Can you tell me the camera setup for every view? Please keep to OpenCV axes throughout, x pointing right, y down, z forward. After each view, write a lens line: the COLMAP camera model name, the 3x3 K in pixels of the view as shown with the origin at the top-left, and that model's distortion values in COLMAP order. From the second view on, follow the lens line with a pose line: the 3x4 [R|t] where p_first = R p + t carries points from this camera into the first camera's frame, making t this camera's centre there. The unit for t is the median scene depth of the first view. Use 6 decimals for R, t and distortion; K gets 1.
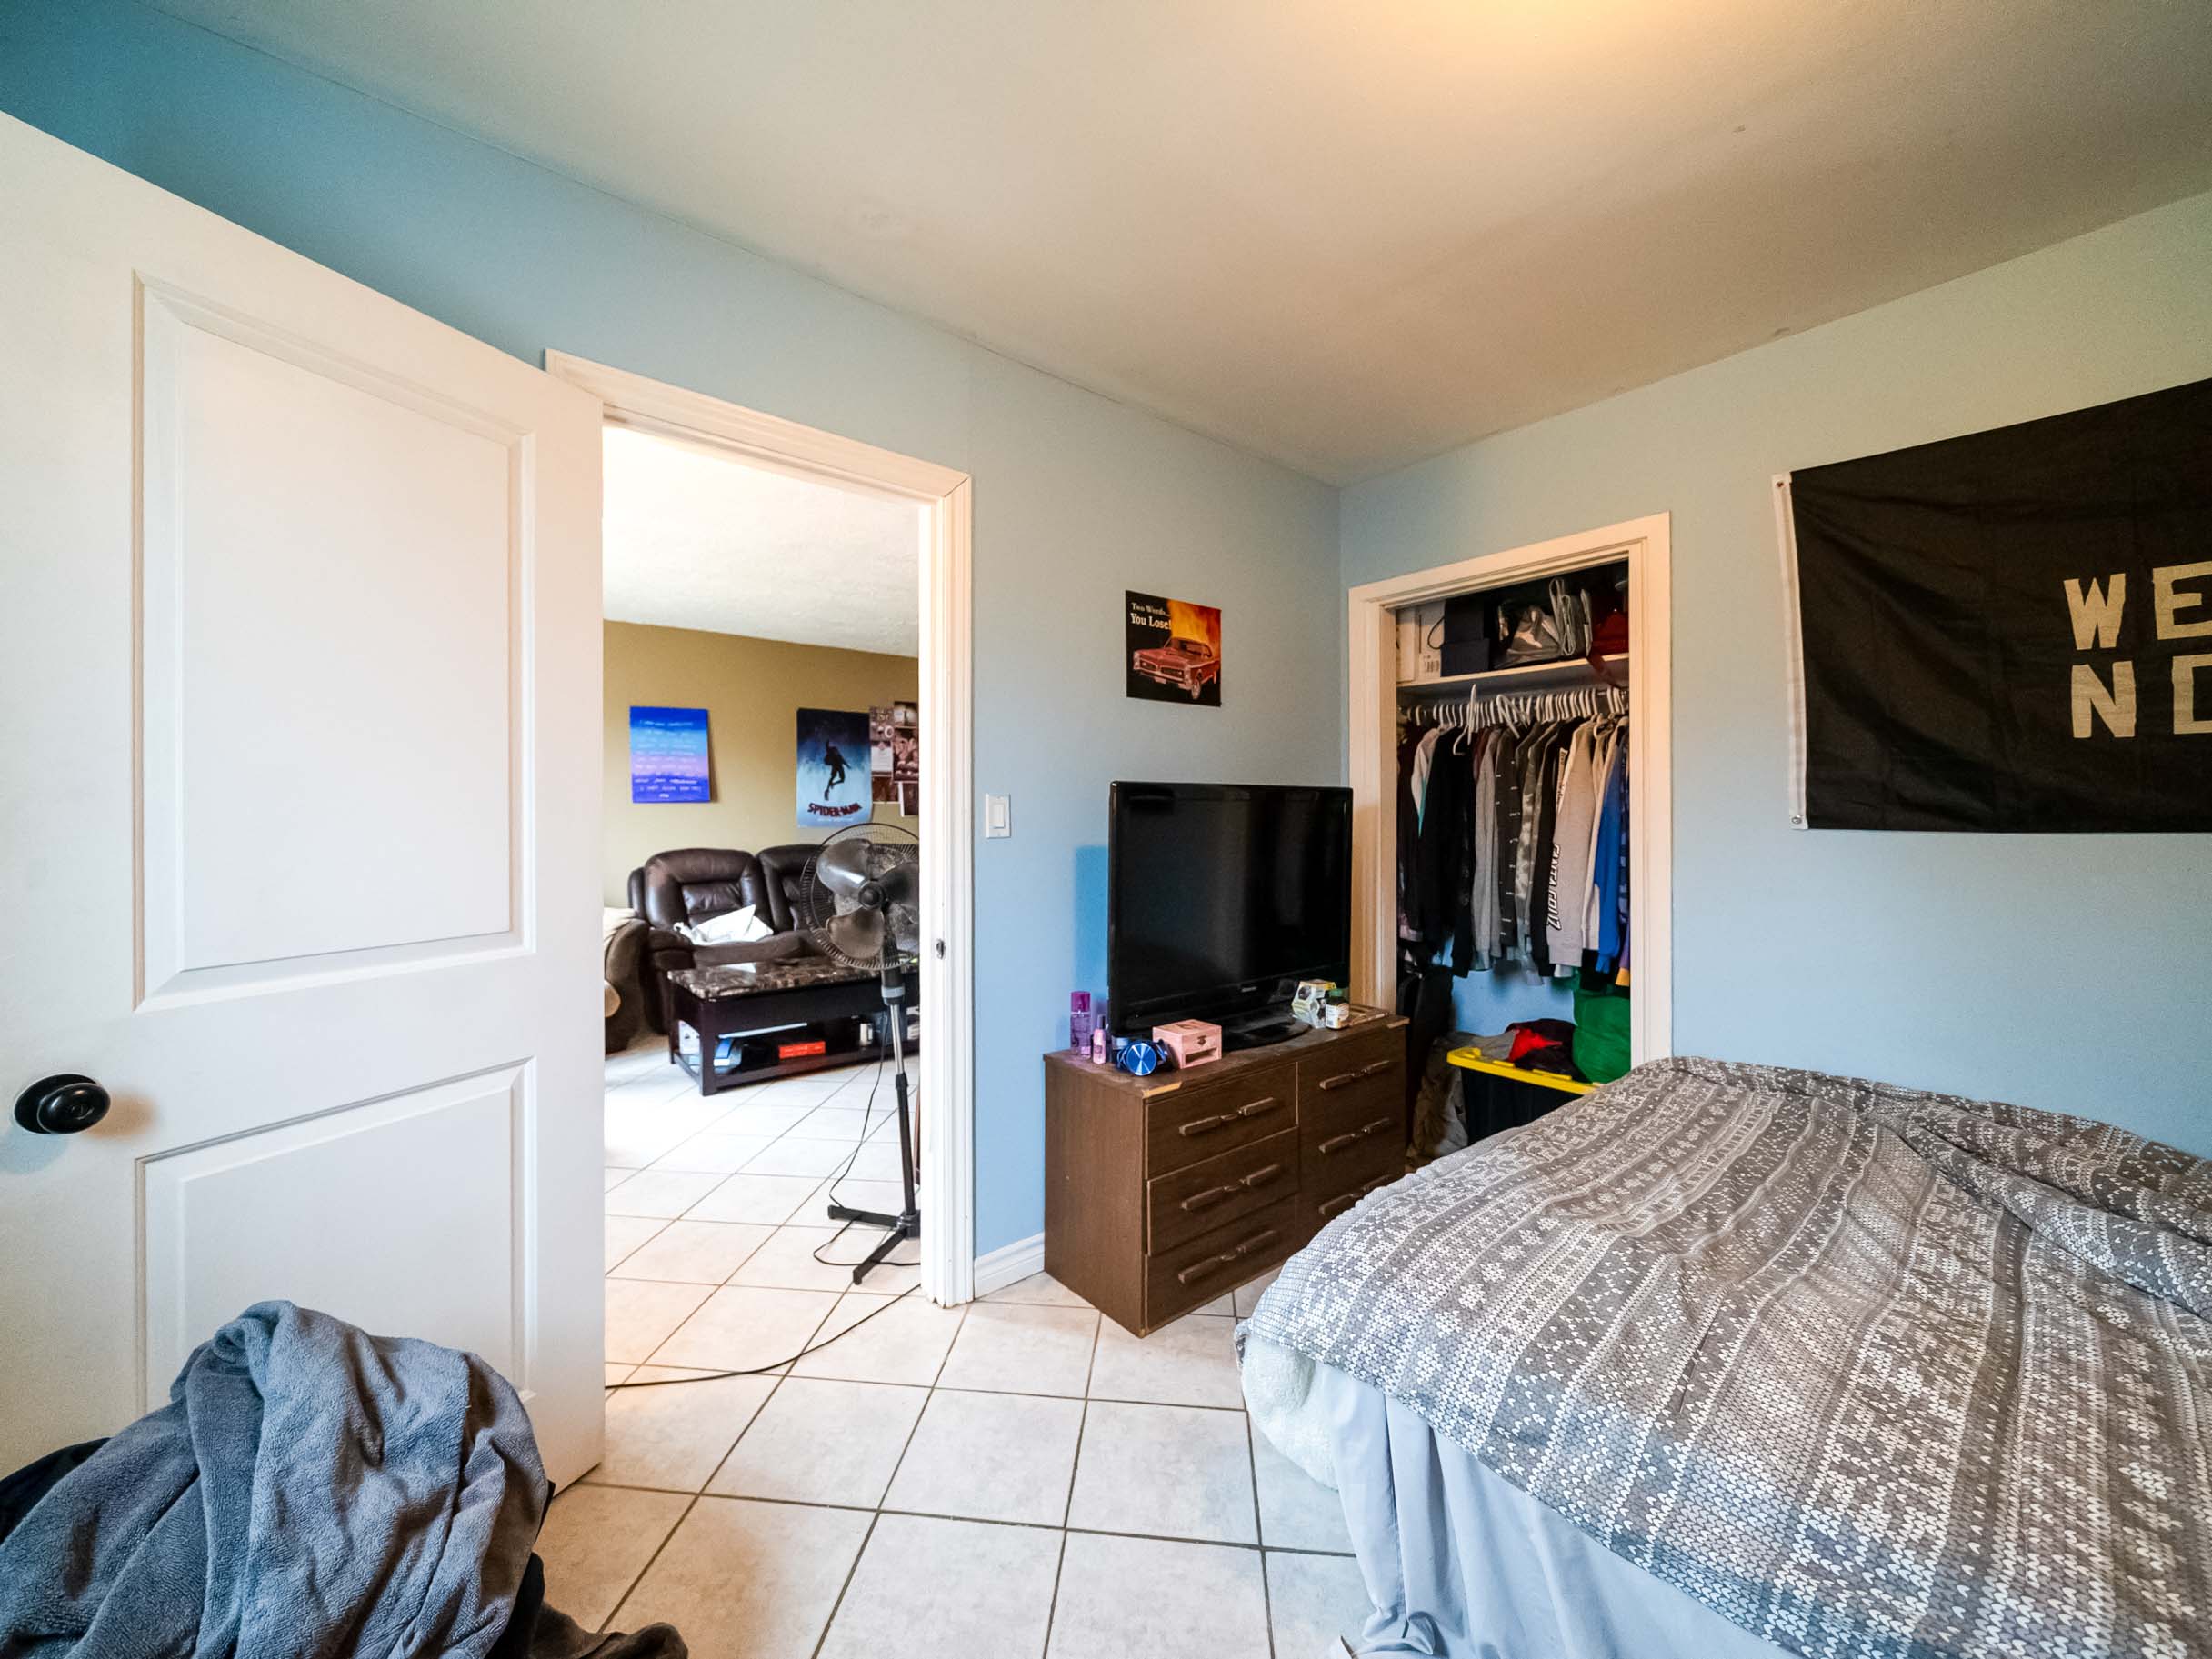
lens RADIAL K [[847.2, 0, 1099.7], [0, 847.2, 817.4], [0, 0, 1]] dist [0.004611, -0.000445]
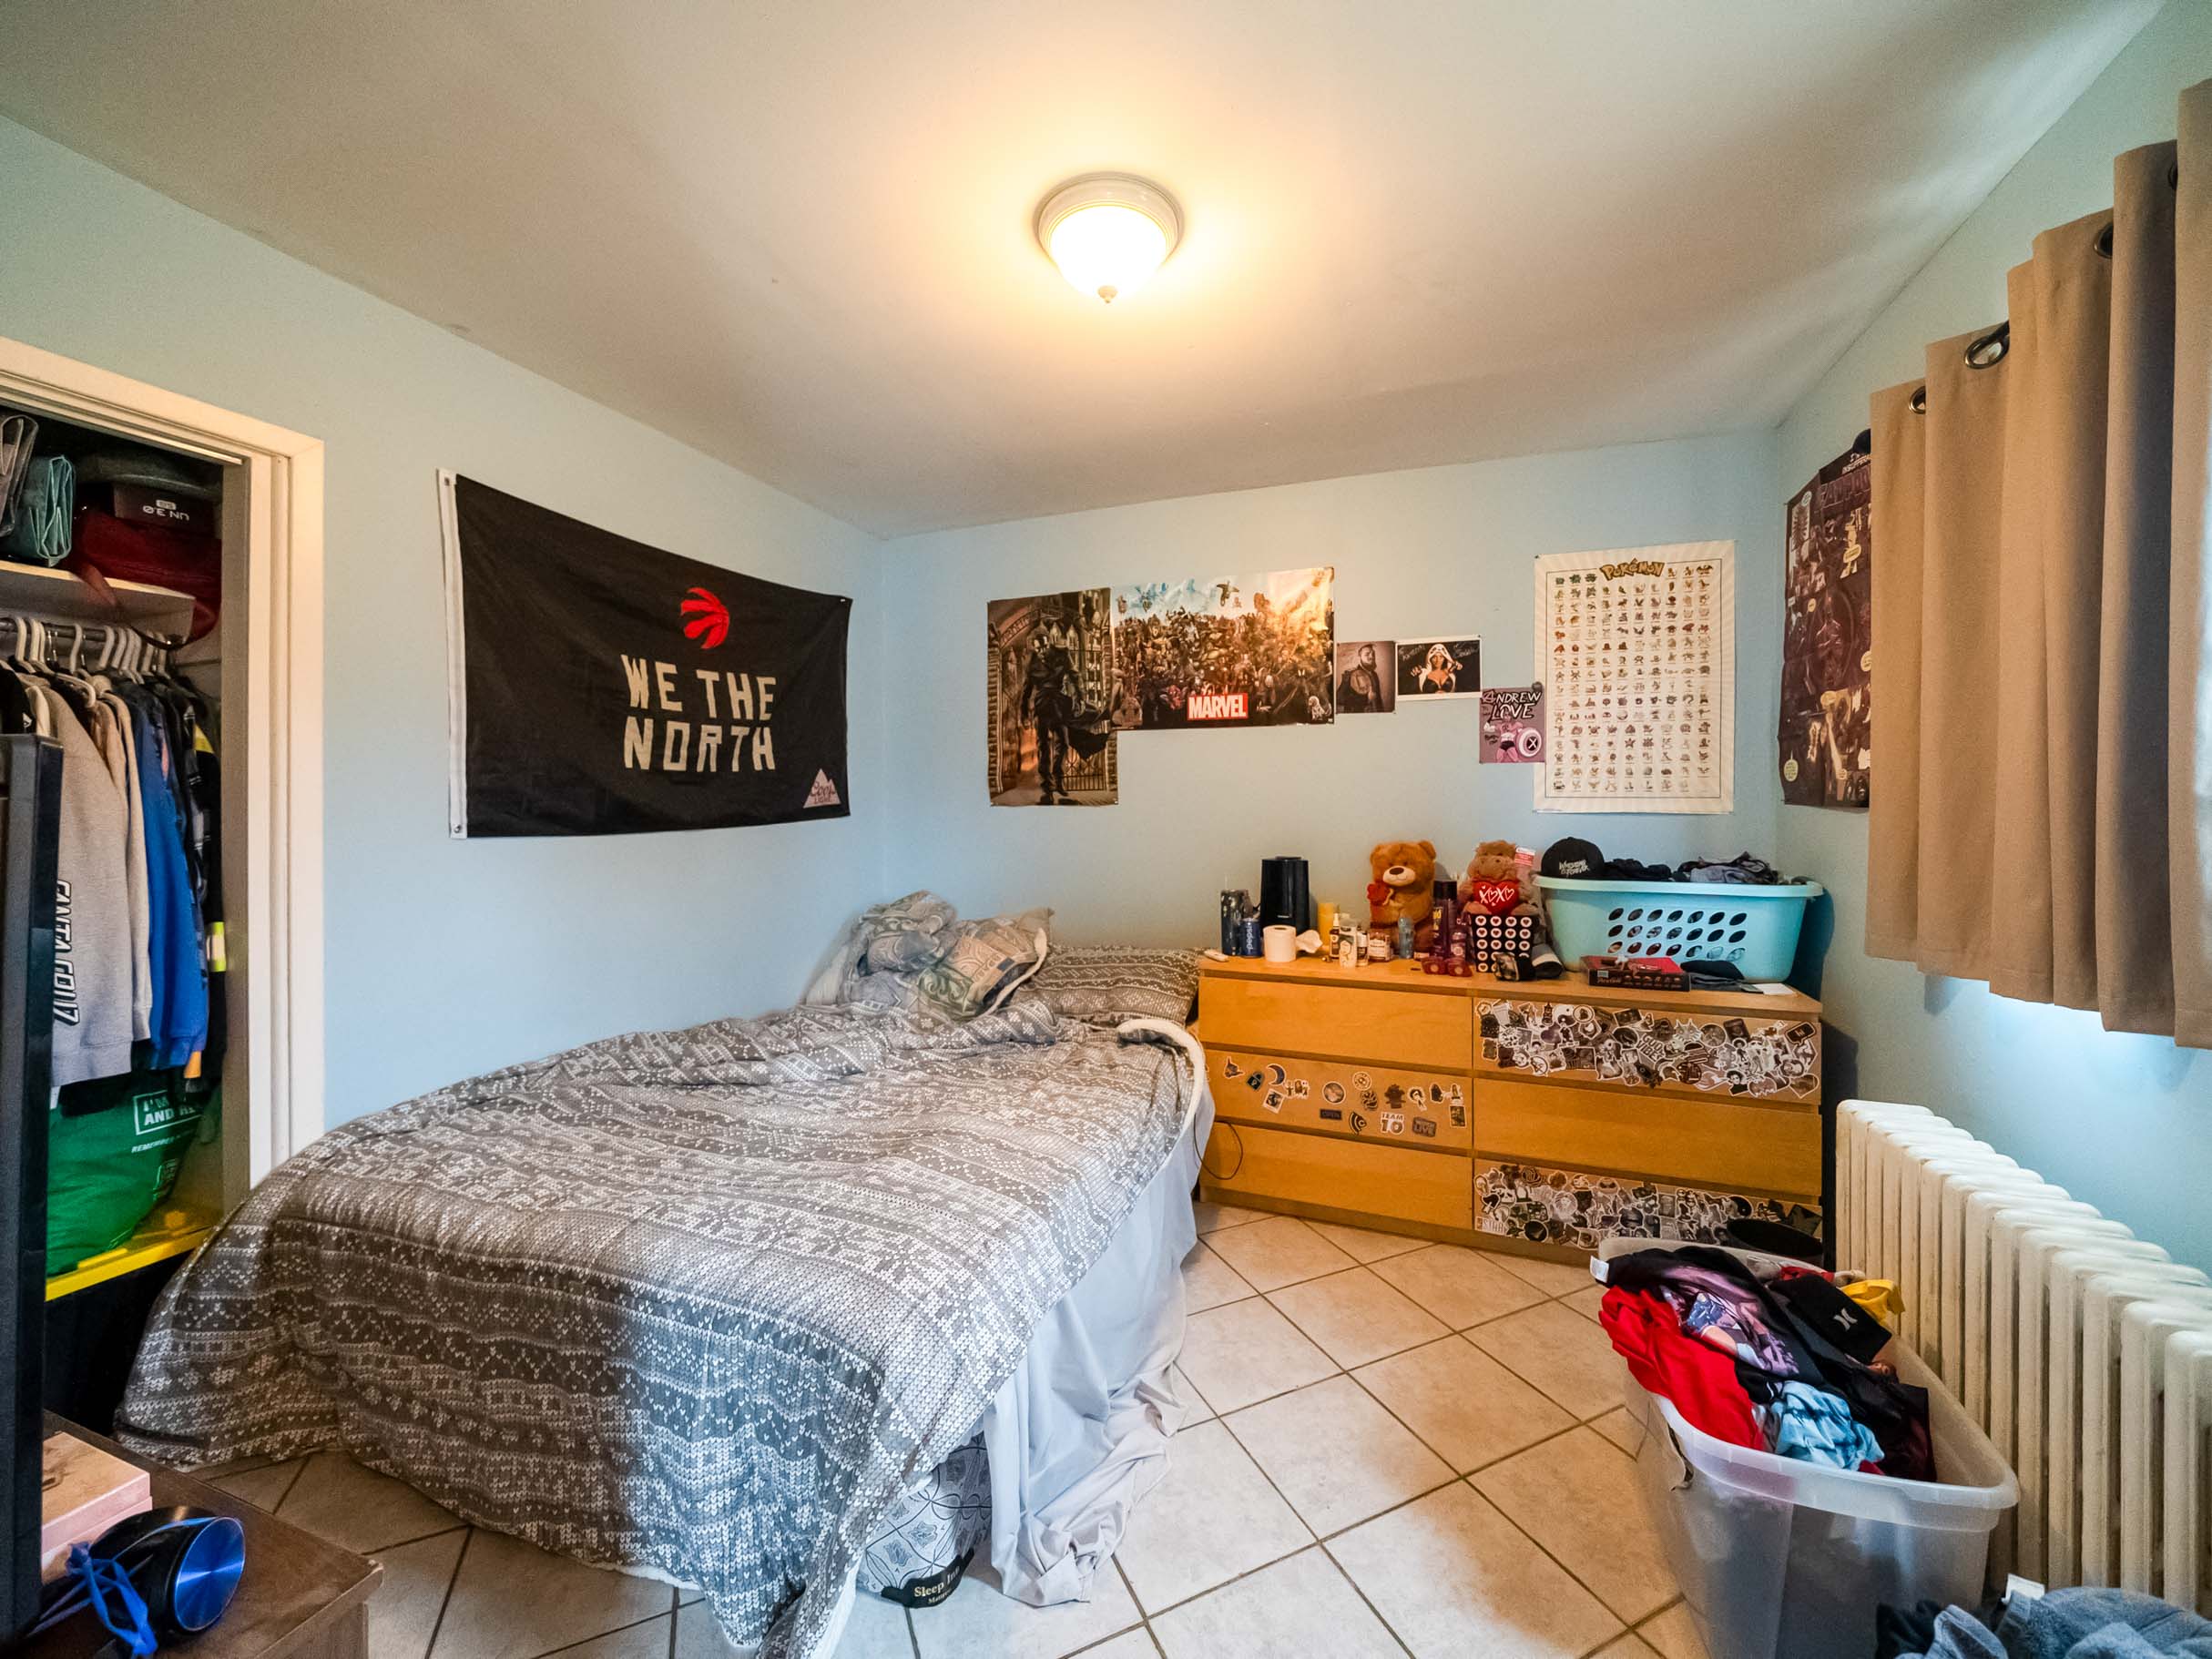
lens RADIAL K [[847.2, 0, 1109.7], [0, 847.2, 816.8], [0, 0, 1]] dist [0.004611, -0.000445]
pose [[-0.477216, -0.004499, 0.878775, -0.457446], [0.009642, 0.999900, 0.010355, -0.016705], [-0.878733, 0.013415, -0.477125, 0.911745]]
